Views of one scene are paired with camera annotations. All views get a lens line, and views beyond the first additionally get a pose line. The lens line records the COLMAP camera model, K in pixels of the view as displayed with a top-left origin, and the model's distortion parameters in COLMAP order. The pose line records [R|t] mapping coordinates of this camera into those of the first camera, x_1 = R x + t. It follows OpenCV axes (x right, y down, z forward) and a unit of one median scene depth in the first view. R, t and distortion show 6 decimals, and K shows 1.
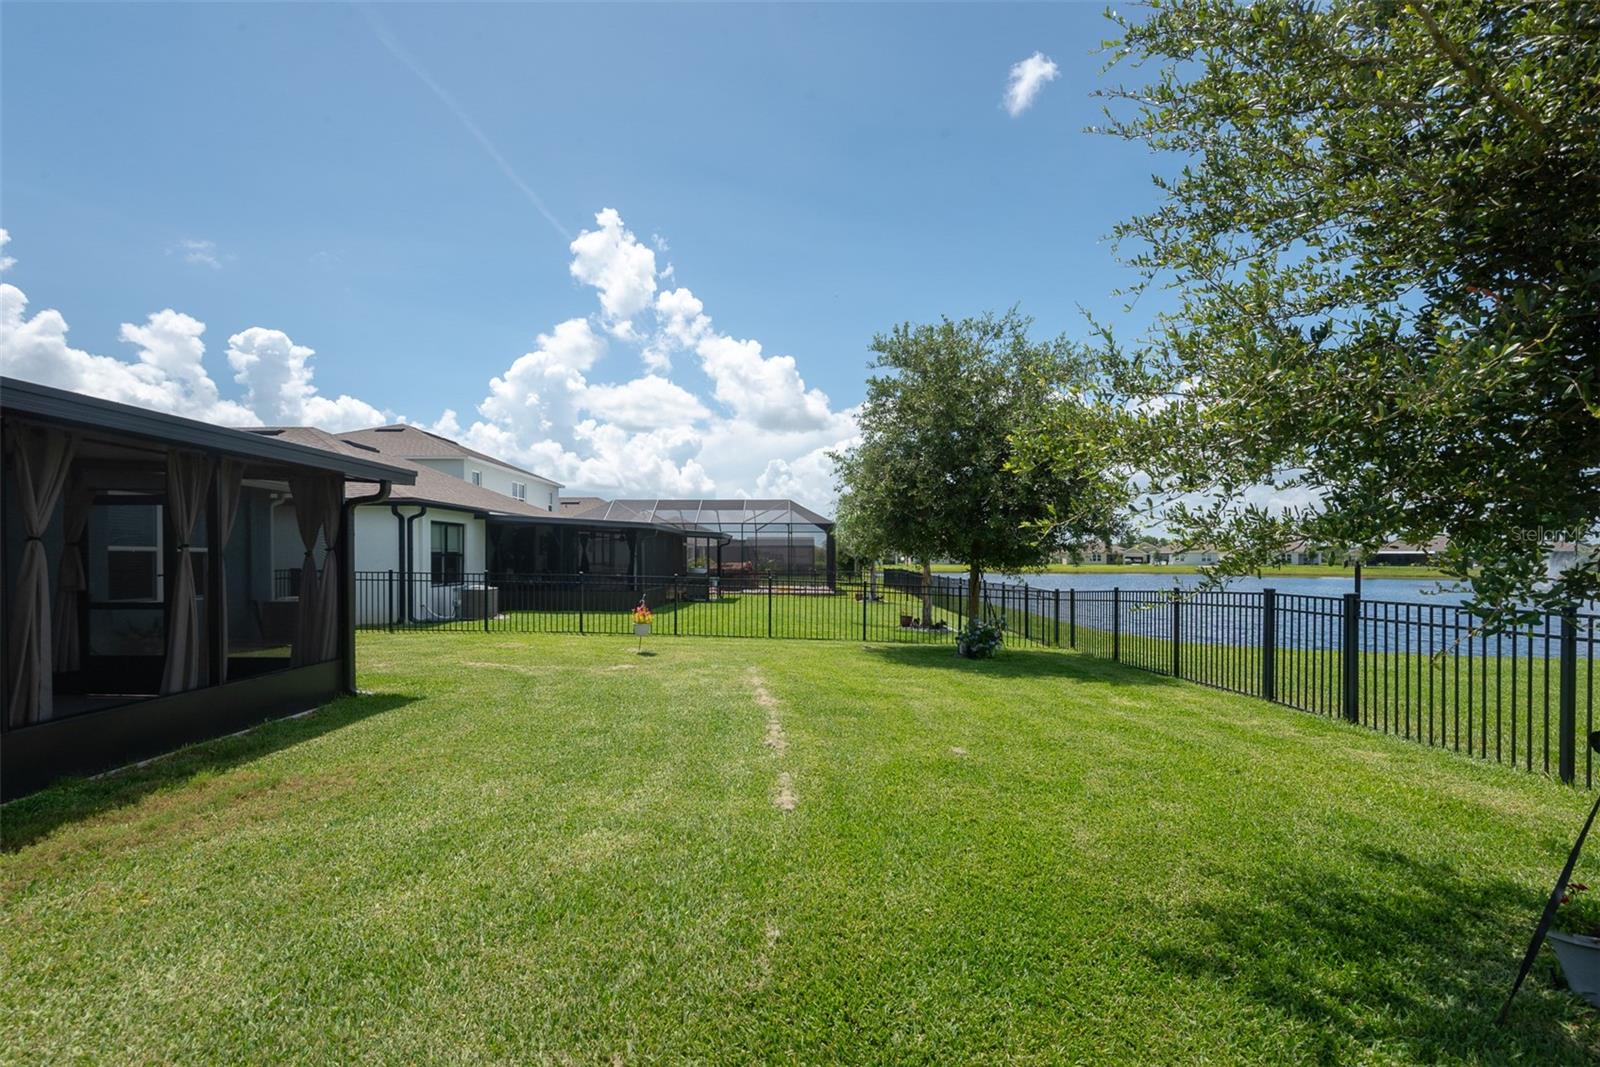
lens RADIAL K [[743.1, 0, 797.6], [0, 743.1, 566.9], [0, 0, 1]] dist [0.015684, -0.000232]
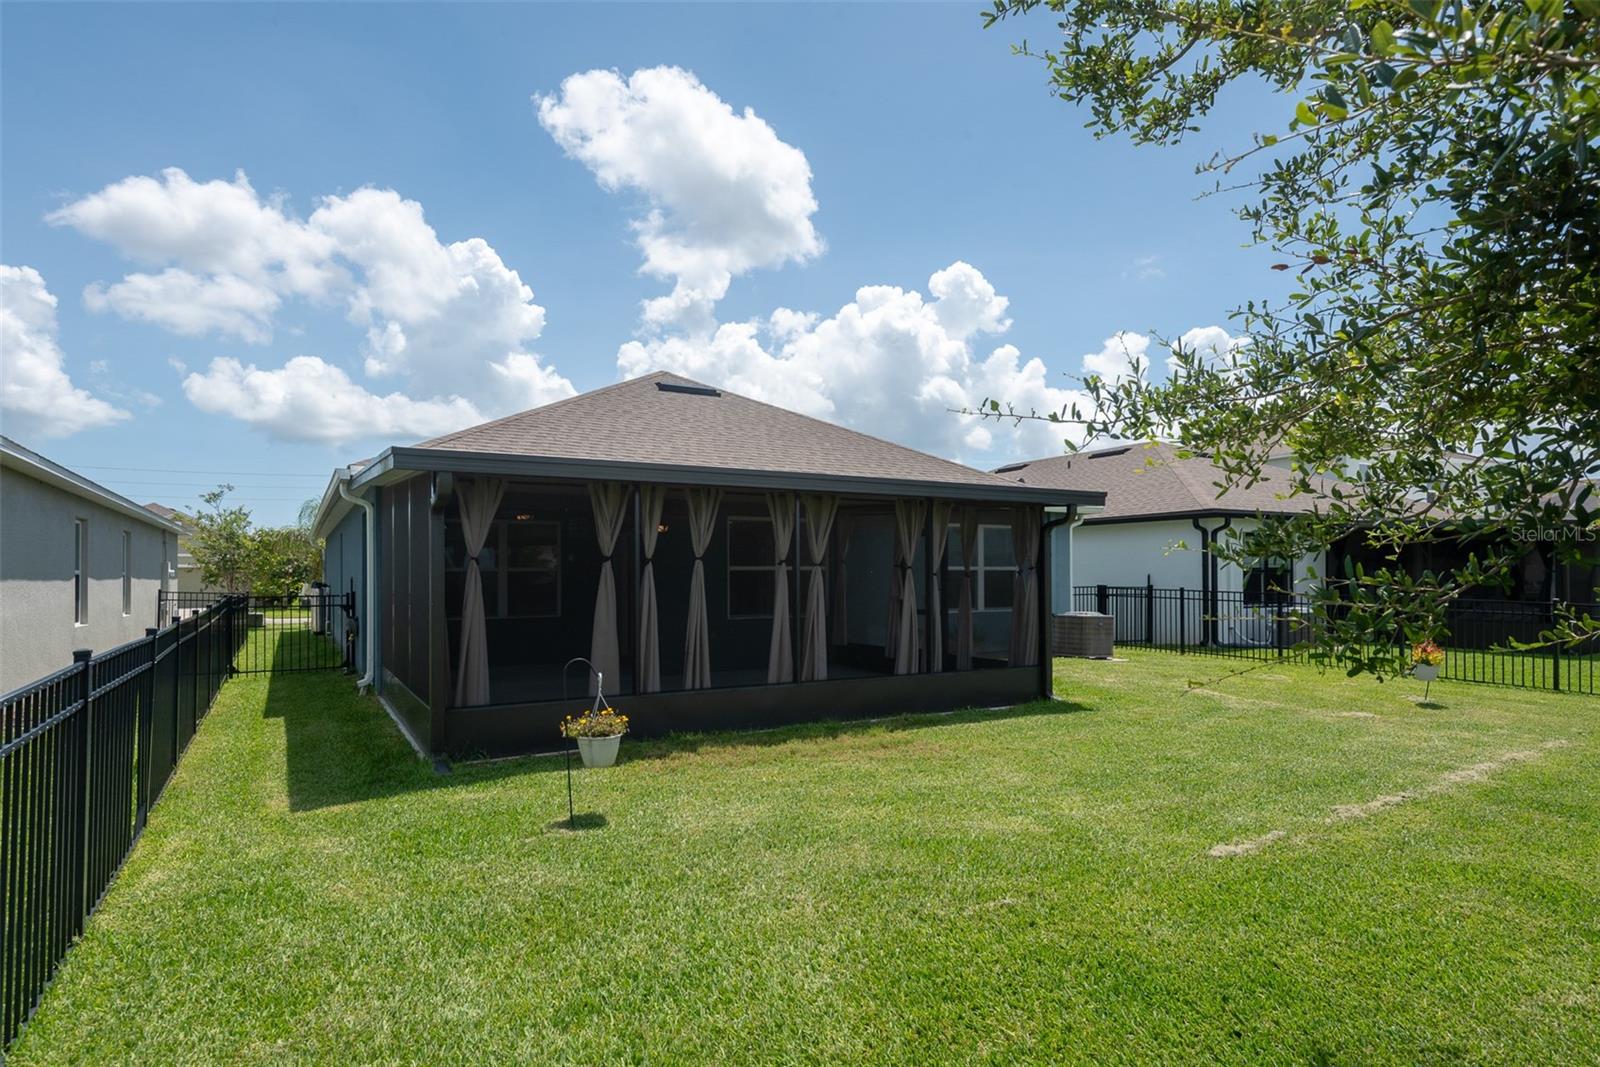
lens RADIAL K [[925.3, 0, 792.6], [0, 925.3, 538.8], [0, 0, 1]] dist [0.026209, -0.001293]
pose [[0.488862, -0.035895, -0.871622, 0.237702], [-0.007596, 0.998940, -0.045399, -0.000664], [0.872328, 0.028814, 0.488071, -0.002134]]
